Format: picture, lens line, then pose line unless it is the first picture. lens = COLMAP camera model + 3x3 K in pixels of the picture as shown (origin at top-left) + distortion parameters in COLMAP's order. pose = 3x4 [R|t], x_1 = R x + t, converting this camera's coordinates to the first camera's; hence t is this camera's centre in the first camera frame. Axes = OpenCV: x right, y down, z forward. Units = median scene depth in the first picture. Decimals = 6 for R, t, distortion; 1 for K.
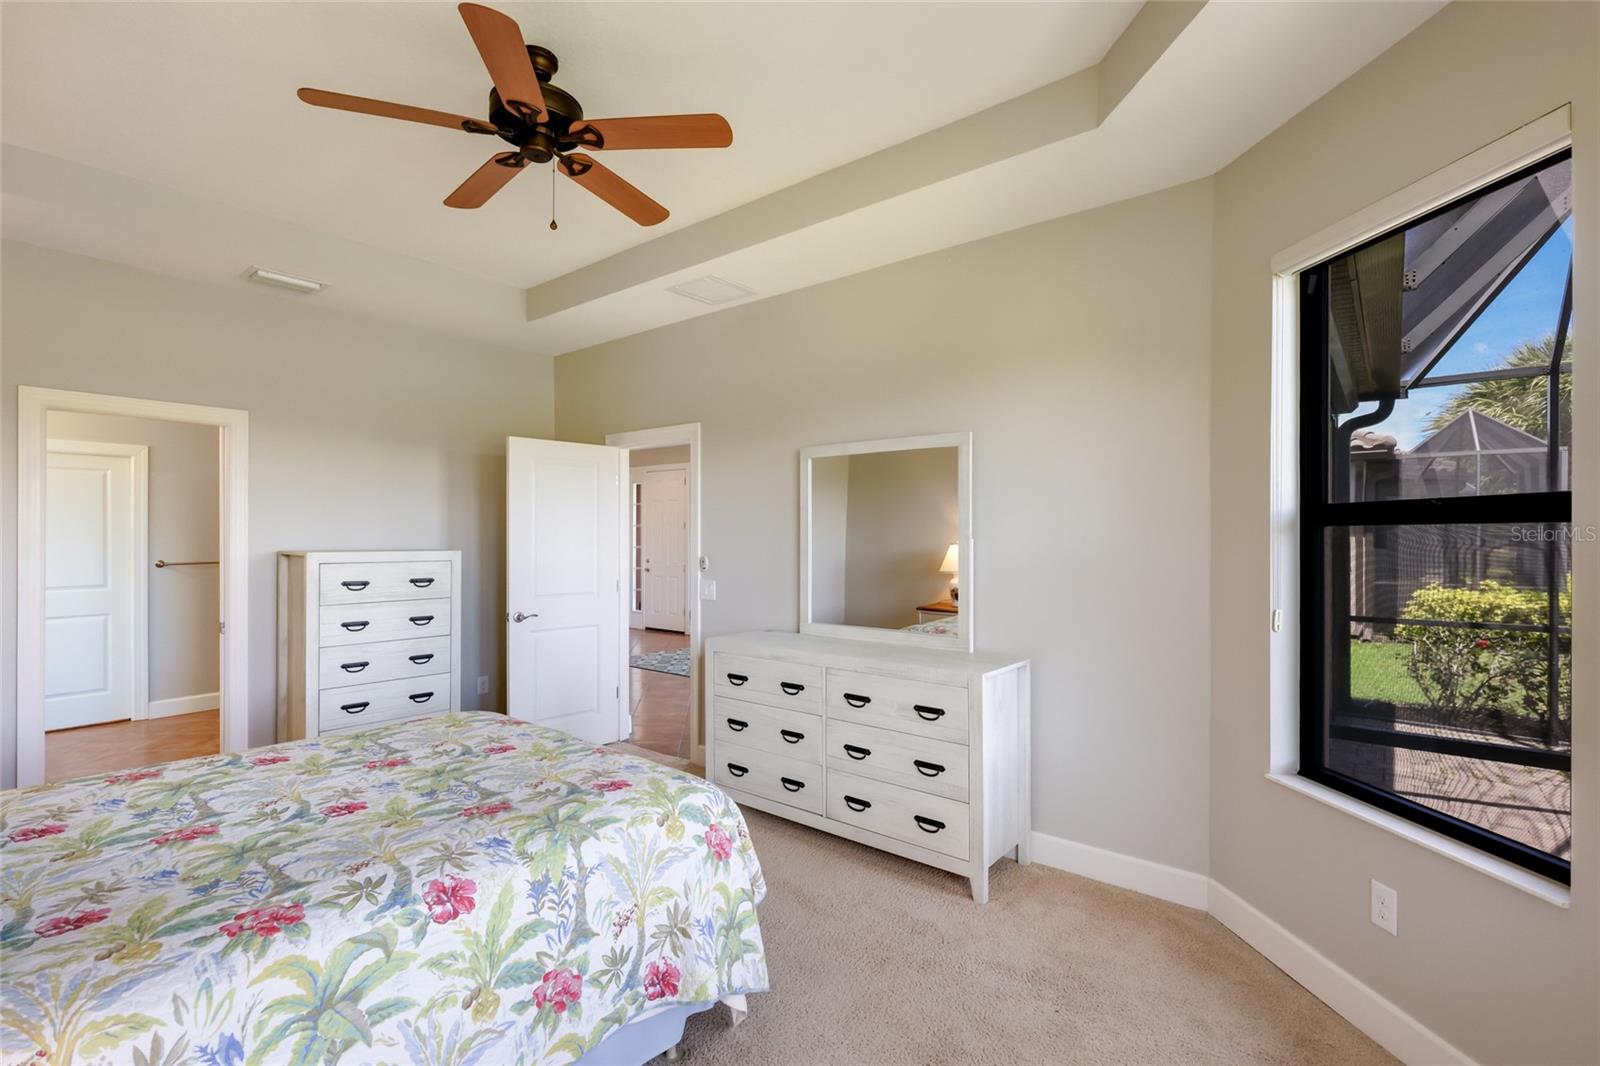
lens RADIAL K [[739.6, 0, 795.4], [0, 739.6, 538.2], [0, 0, 1]] dist [0.000749, -0.000902]
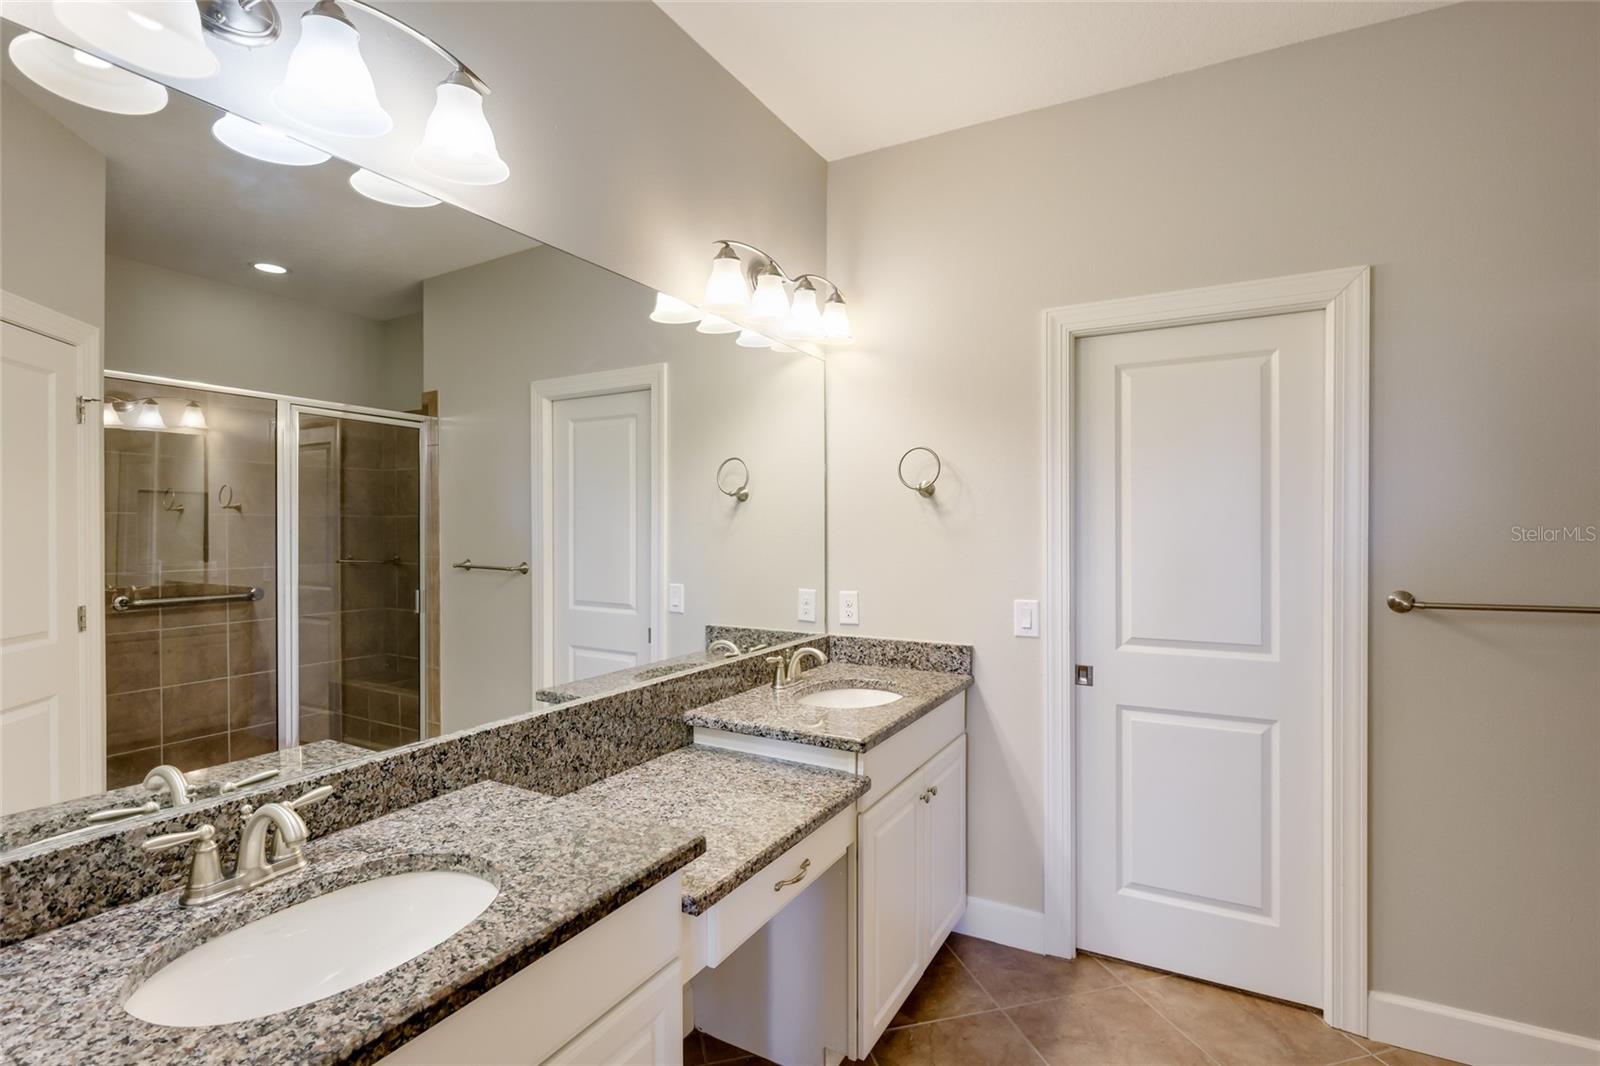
lens RADIAL K [[747.0, 0, 808.2], [0, 747.0, 530.8], [0, 0, 1]] dist [0.002865, -0.000976]
pose [[0.185831, 0.004701, -0.982571, -0.585257], [-0.000398, 0.999989, 0.004709, 0.000045], [0.982582, -0.000484, 0.185830, 0.684062]]
